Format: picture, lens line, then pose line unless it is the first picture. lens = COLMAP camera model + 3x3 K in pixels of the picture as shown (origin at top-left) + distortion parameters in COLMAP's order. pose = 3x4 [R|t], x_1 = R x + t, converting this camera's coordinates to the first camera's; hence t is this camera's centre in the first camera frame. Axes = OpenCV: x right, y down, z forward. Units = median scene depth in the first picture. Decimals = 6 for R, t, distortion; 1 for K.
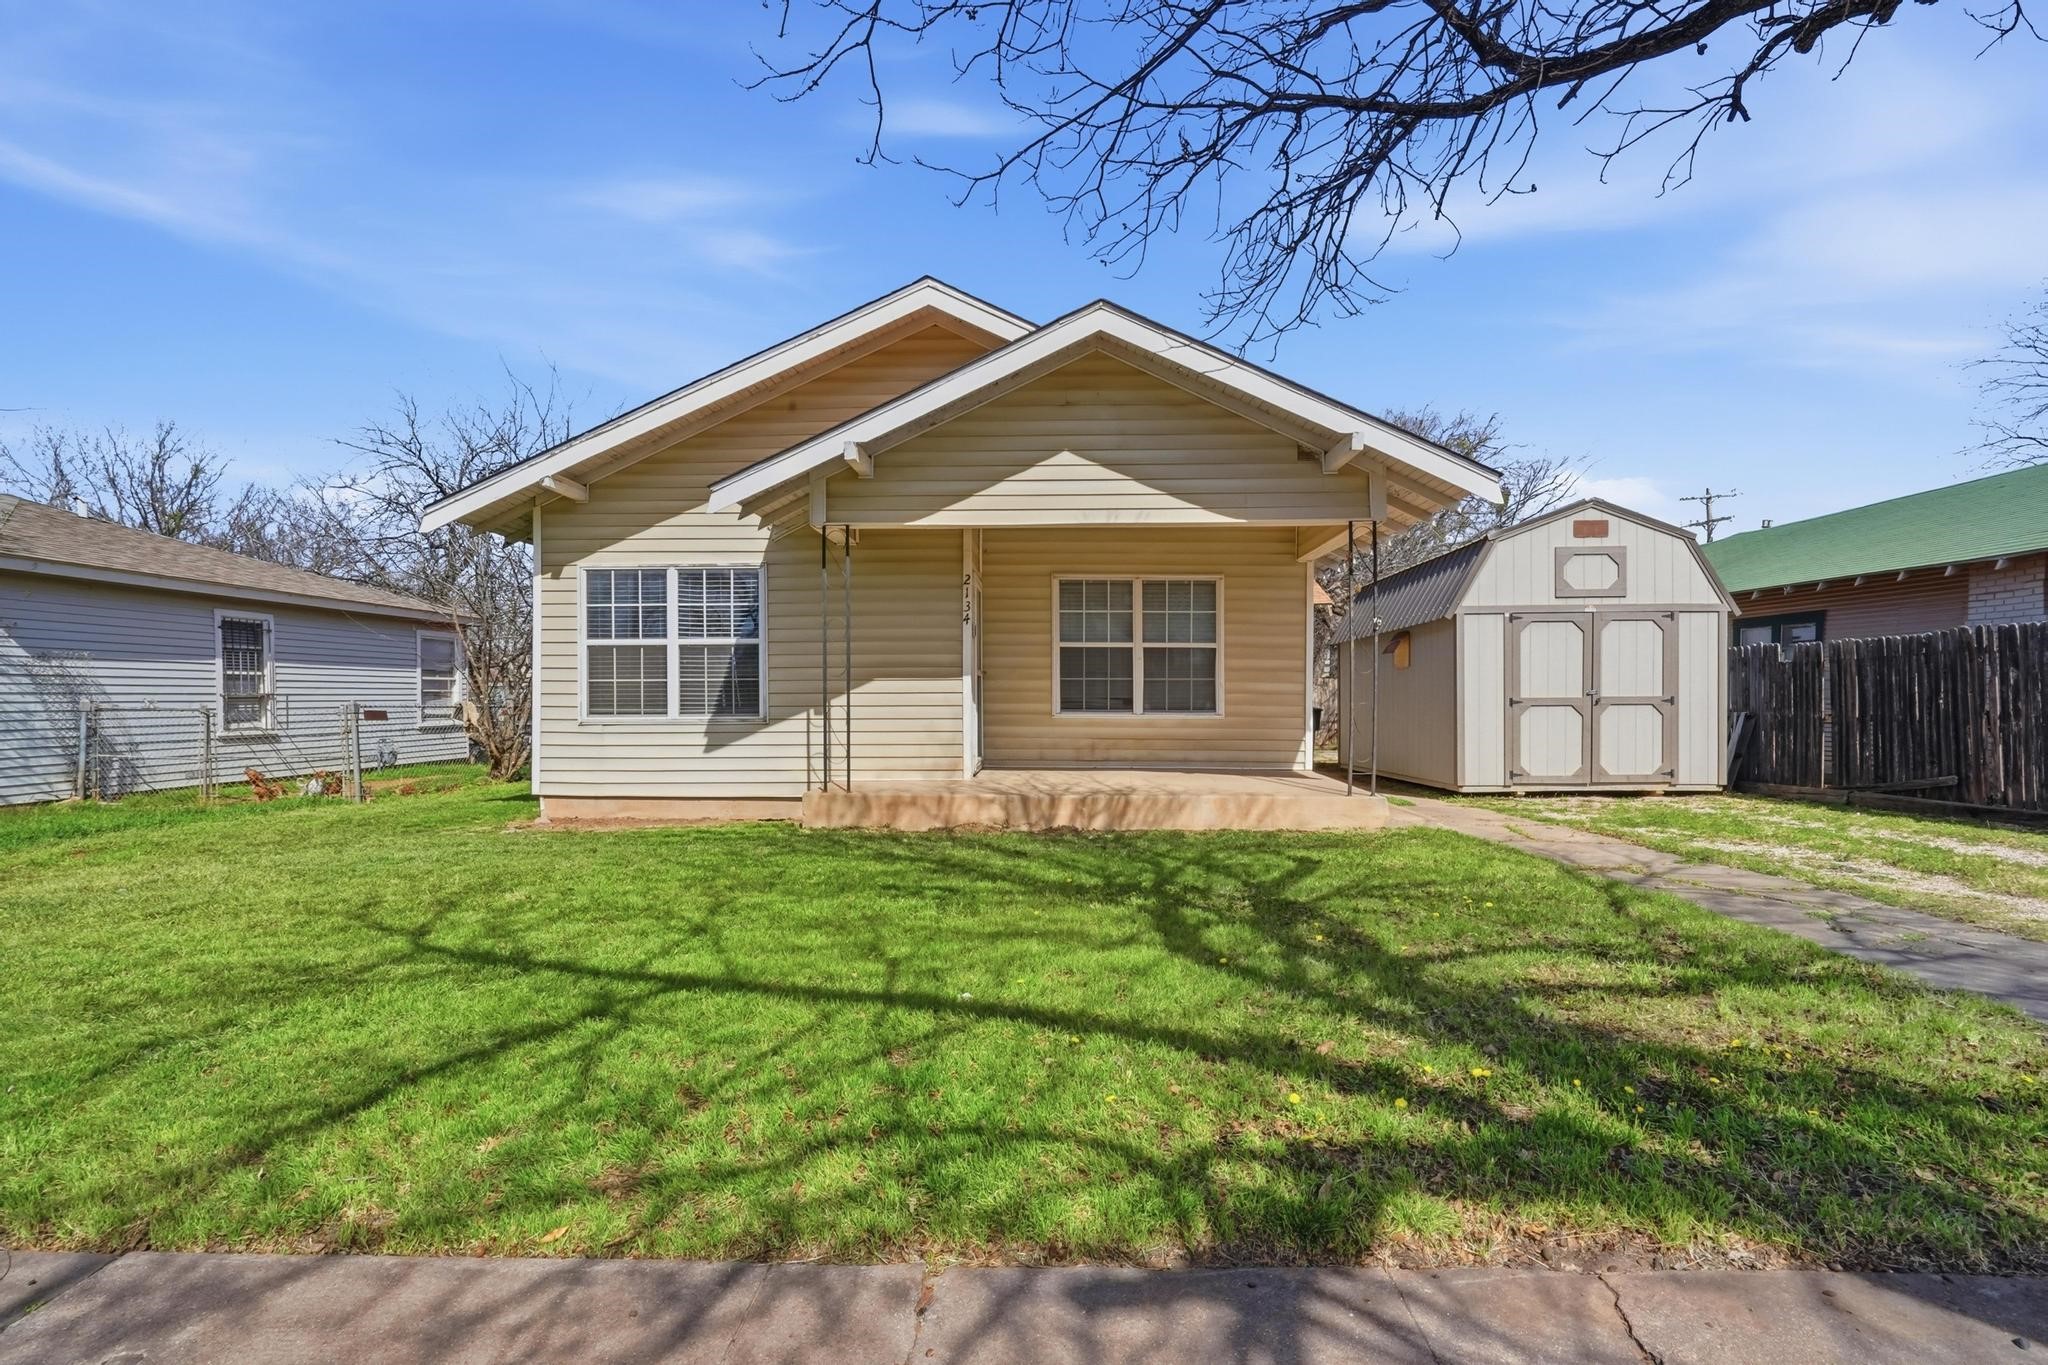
lens RADIAL K [[983.2, 0, 1042.2], [0, 983.2, 700.4], [0, 0, 1]] dist [0.011183, 0.001053]
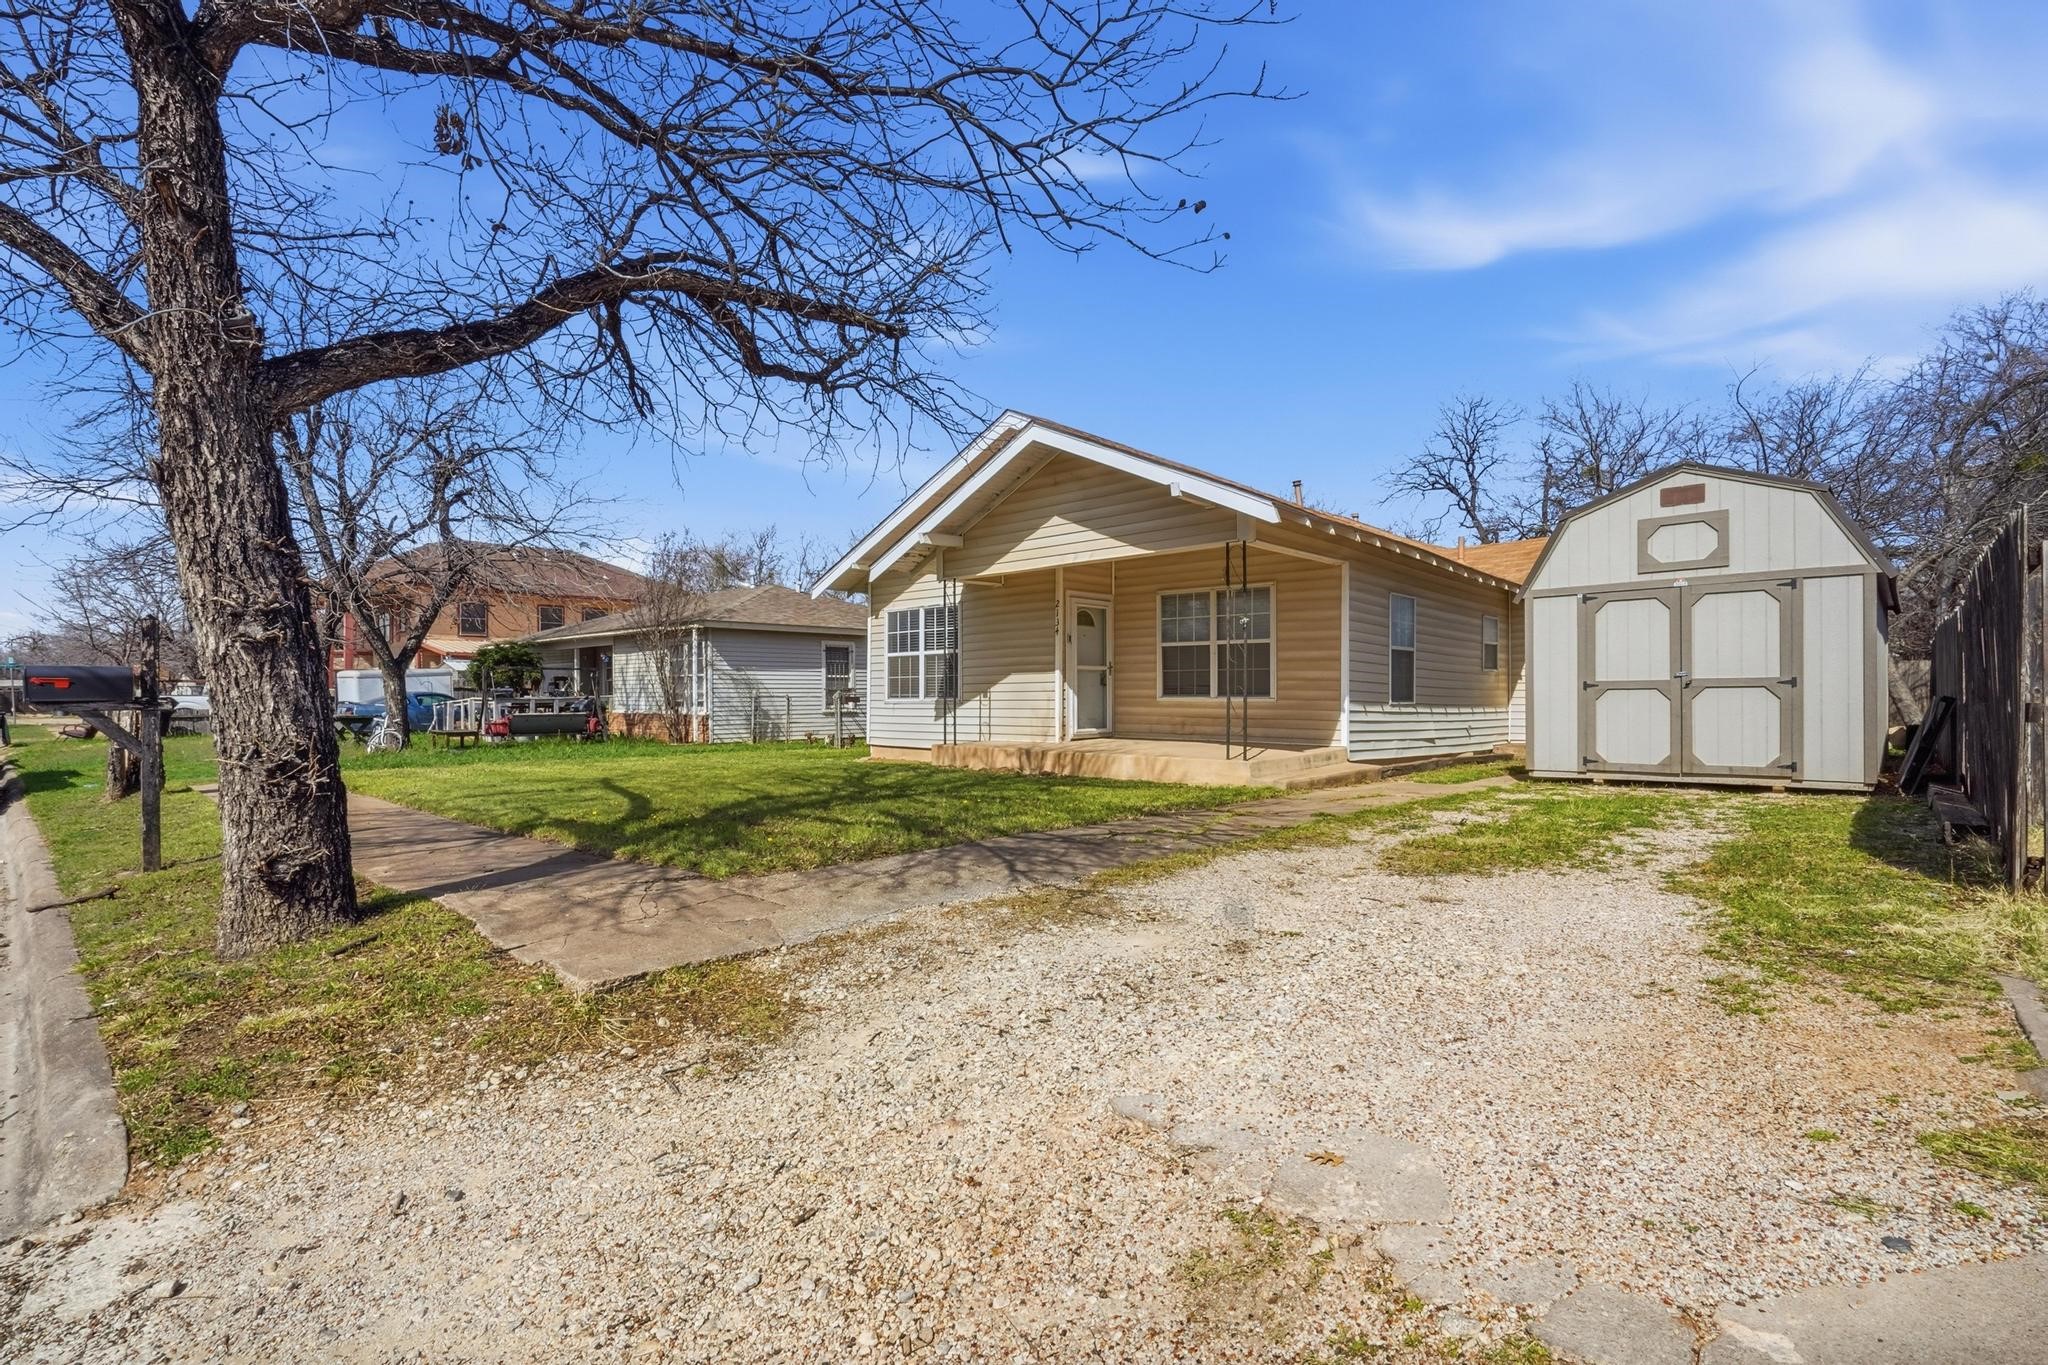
lens RADIAL K [[983.2, 0, 1040.5], [0, 983.2, 697.6], [0, 0, 1]] dist [0.011183, 0.001053]
pose [[0.748293, -0.001229, -0.663367, 0.852617], [0.002891, 0.999995, 0.001408, 0.012493], [0.663362, -0.002971, 0.748293, -0.093071]]
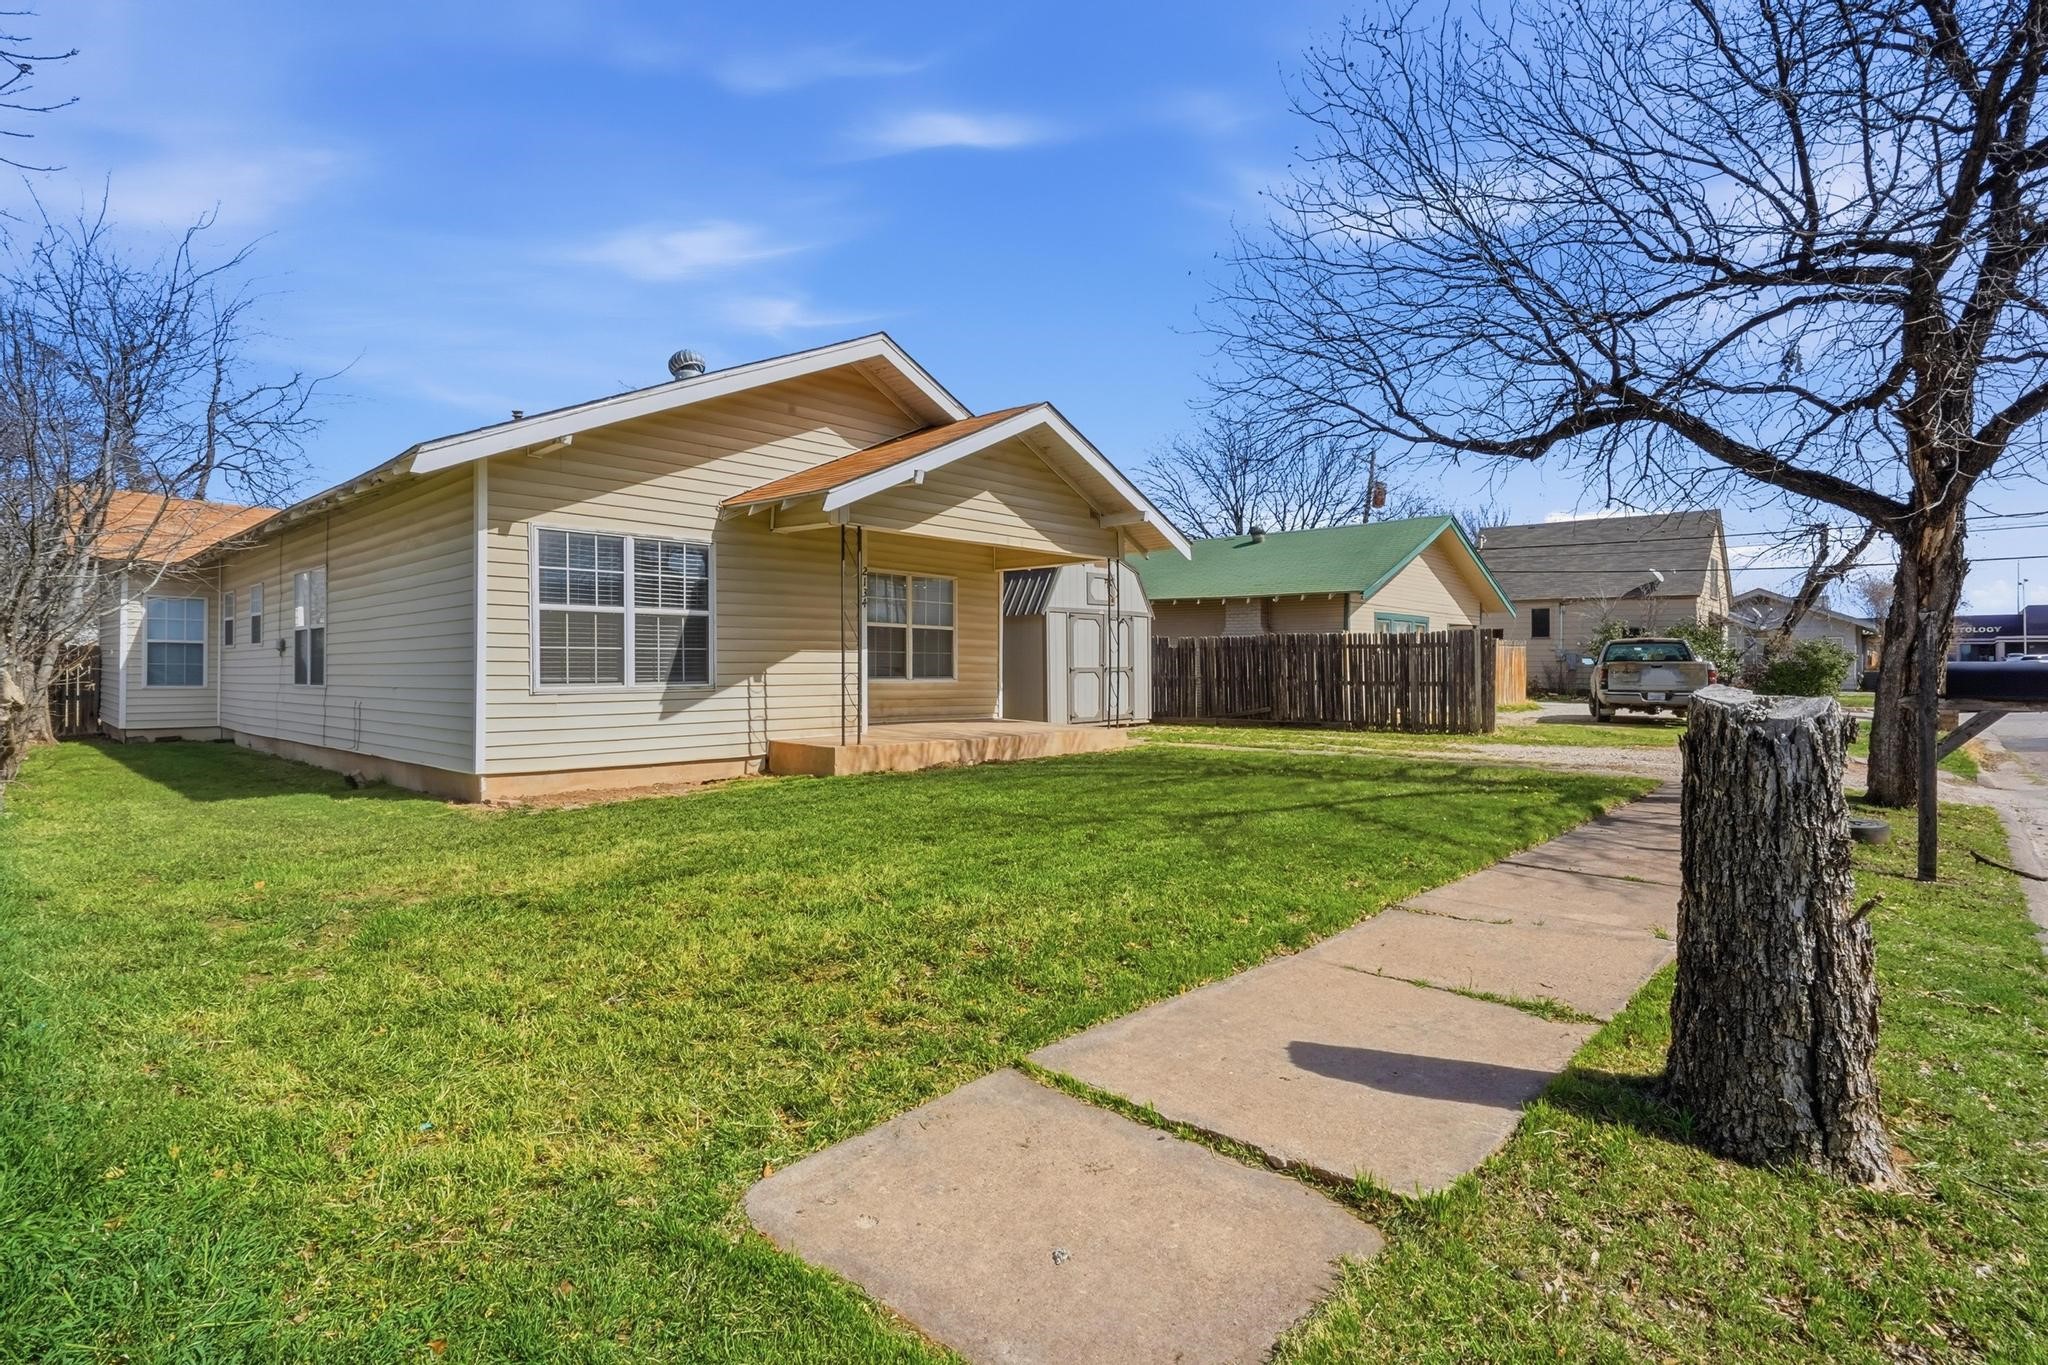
lens RADIAL K [[983.2, 0, 1046.4], [0, 983.2, 661.3], [0, 0, 1]] dist [0.011183, 0.001053]
pose [[0.655417, 0.007401, 0.755231, -0.849466], [-0.004660, 0.999973, -0.005754, -0.003757], [-0.755253, 0.000252, 0.655433, 0.019010]]
